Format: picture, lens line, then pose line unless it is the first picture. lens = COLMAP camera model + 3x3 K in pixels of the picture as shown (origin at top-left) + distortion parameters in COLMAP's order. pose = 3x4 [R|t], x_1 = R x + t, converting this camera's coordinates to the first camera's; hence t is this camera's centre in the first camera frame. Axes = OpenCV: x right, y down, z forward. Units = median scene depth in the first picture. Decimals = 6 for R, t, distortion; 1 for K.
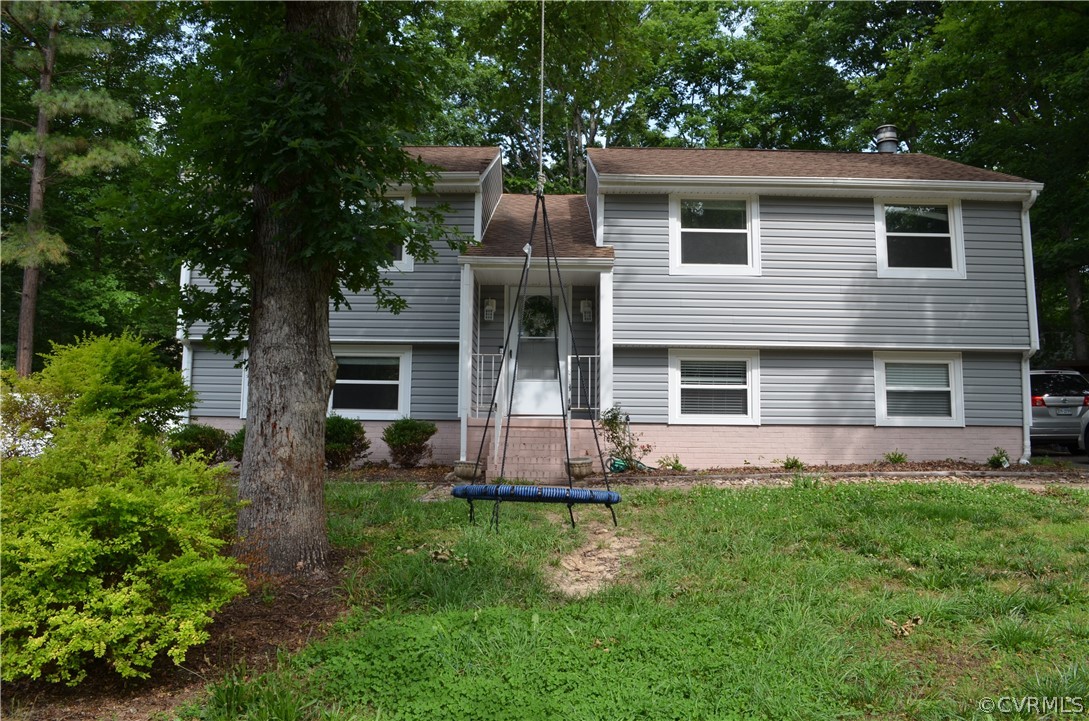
lens RADIAL K [[856.0, 0, 544.5], [0, 856.0, 360.5], [0, 0, 1]] dist [-0.075004, 0.001067]
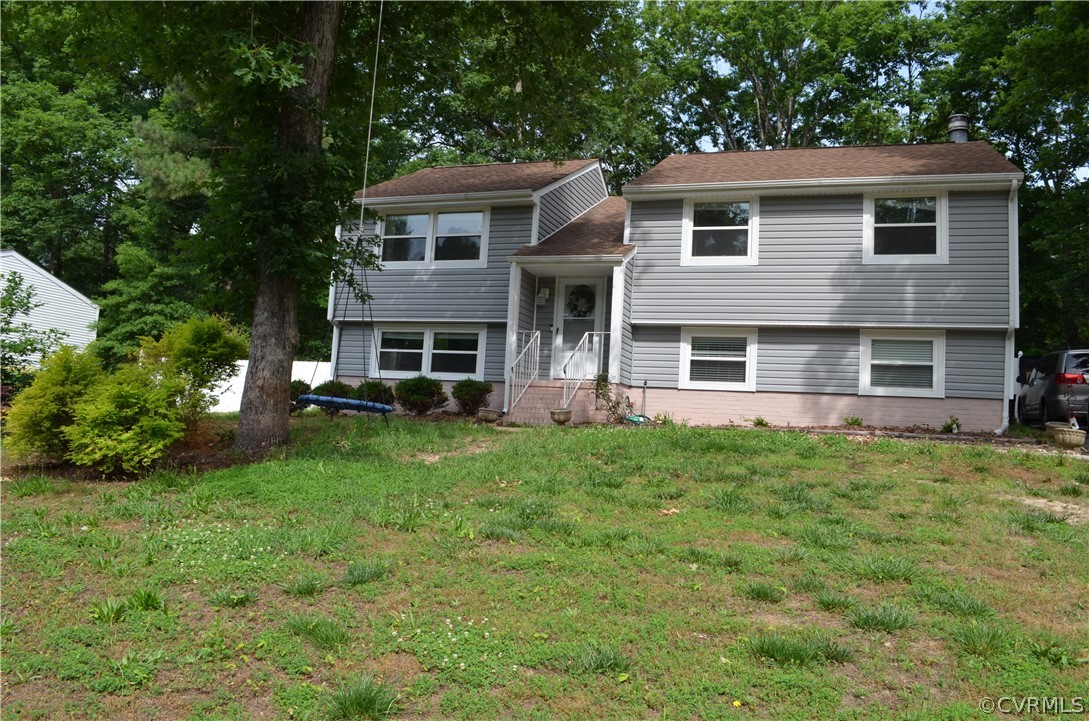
lens RADIAL K [[856.0, 0, 544.5], [0, 856.0, 360.5], [0, 0, 1]] dist [-0.075004, 0.001067]
pose [[0.945017, 0.012448, -0.326784, 0.361894], [-0.005306, 0.999727, 0.022740, 0.007384], [0.326978, -0.019756, 0.944825, -0.214270]]
